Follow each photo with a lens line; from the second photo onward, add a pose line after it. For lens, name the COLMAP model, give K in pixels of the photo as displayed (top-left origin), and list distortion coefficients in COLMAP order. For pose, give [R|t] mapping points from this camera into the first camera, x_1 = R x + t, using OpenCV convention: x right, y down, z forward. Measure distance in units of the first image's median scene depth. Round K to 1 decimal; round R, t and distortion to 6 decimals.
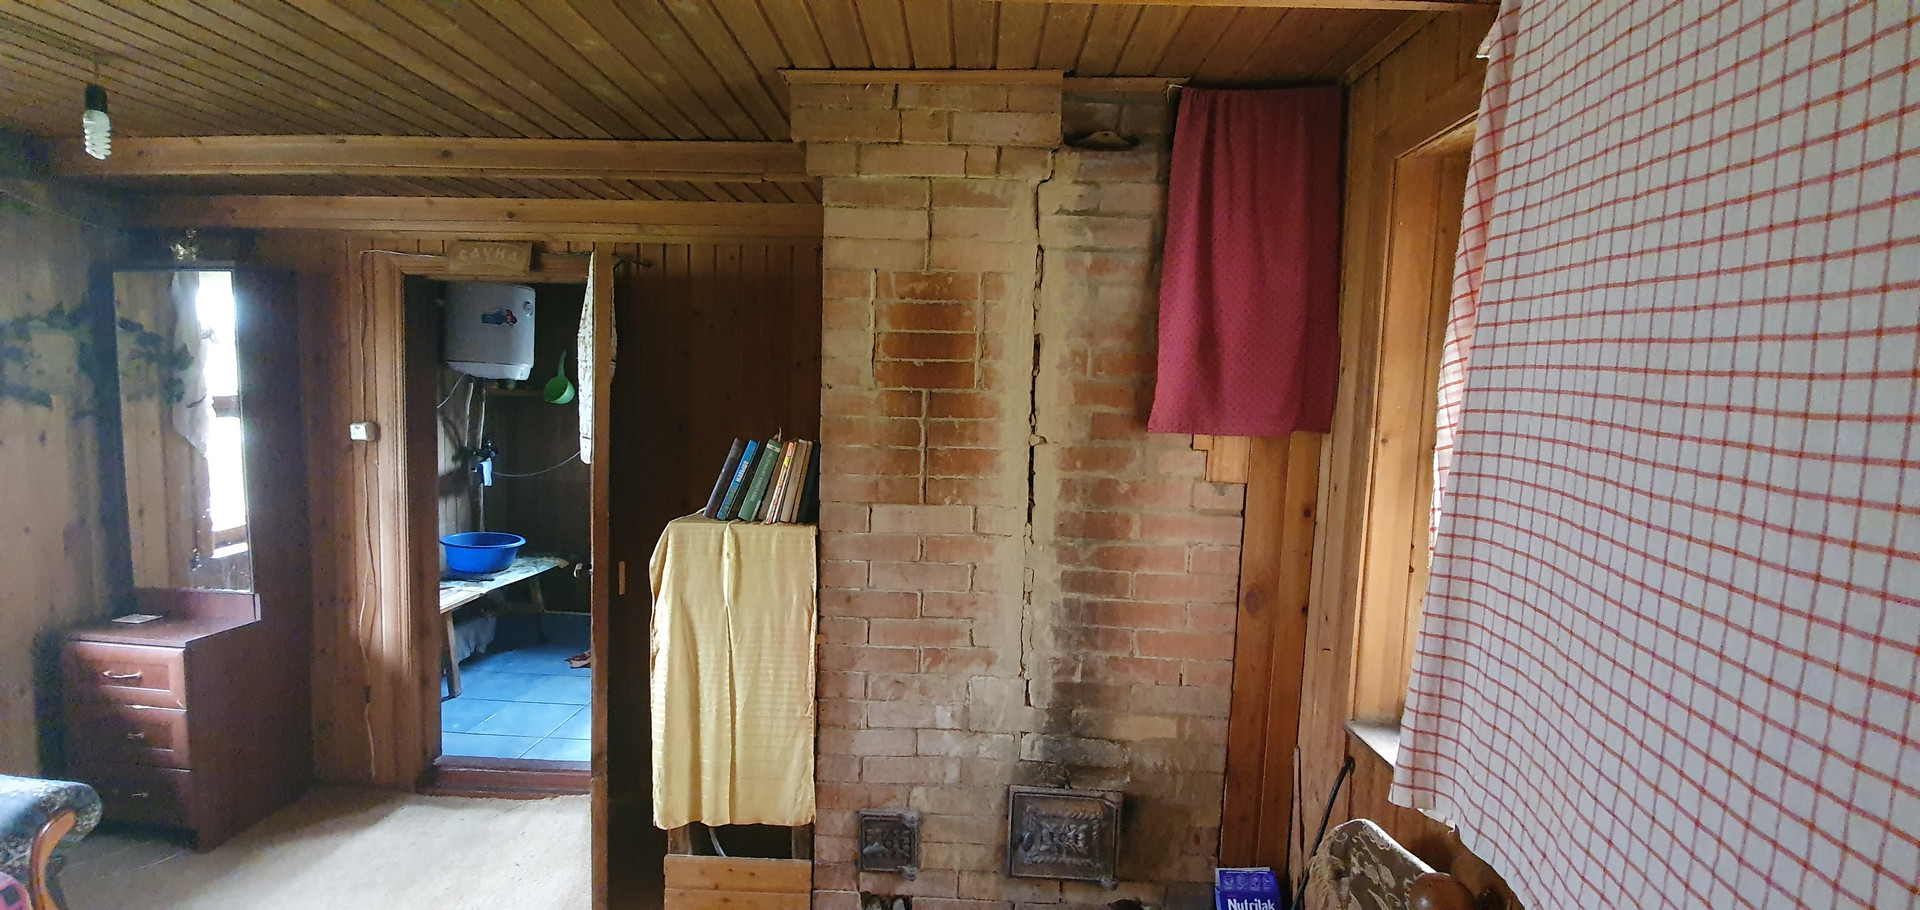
lens RADIAL K [[761.3, 0, 960.0], [0, 761.3, 455.0], [0, 0, 1]] dist [0.001098, -0.013984]
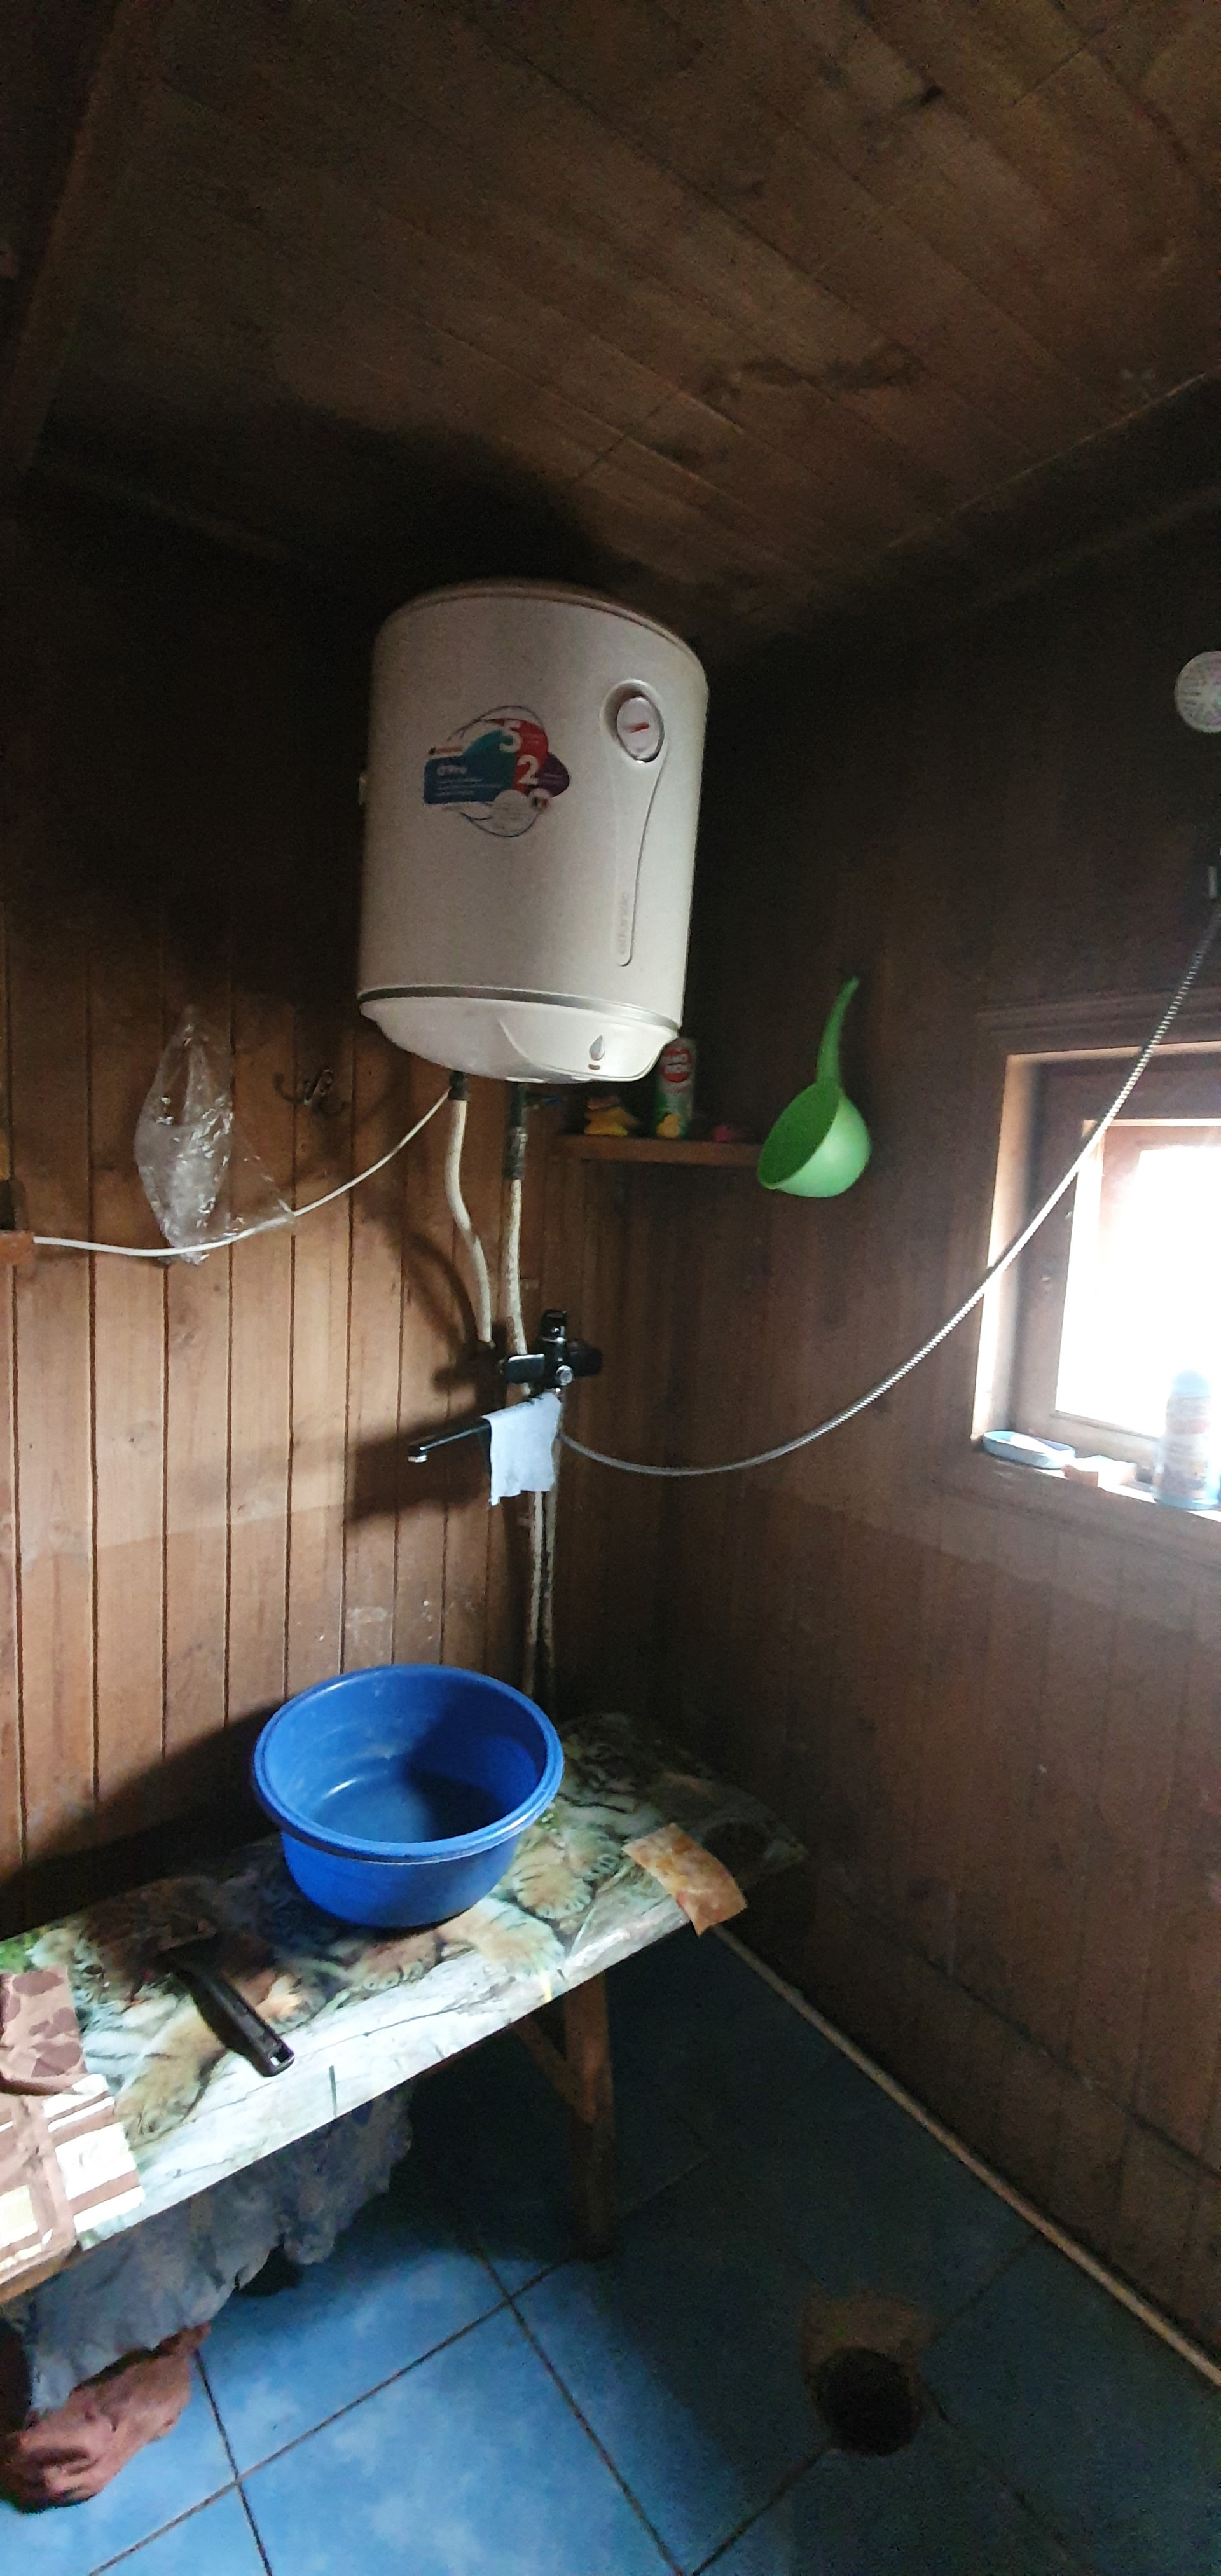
lens RADIAL K [[1021.5, 0, 610.5], [0, 1021.5, 1288.0], [0, 0, 1]] dist [0.001098, -0.013984]
pose [[0.635667, 0.093740, -0.766251, -0.341093], [-0.084562, 0.995082, 0.051583, -0.054000], [0.767318, 0.032007, 0.640468, 0.807912]]
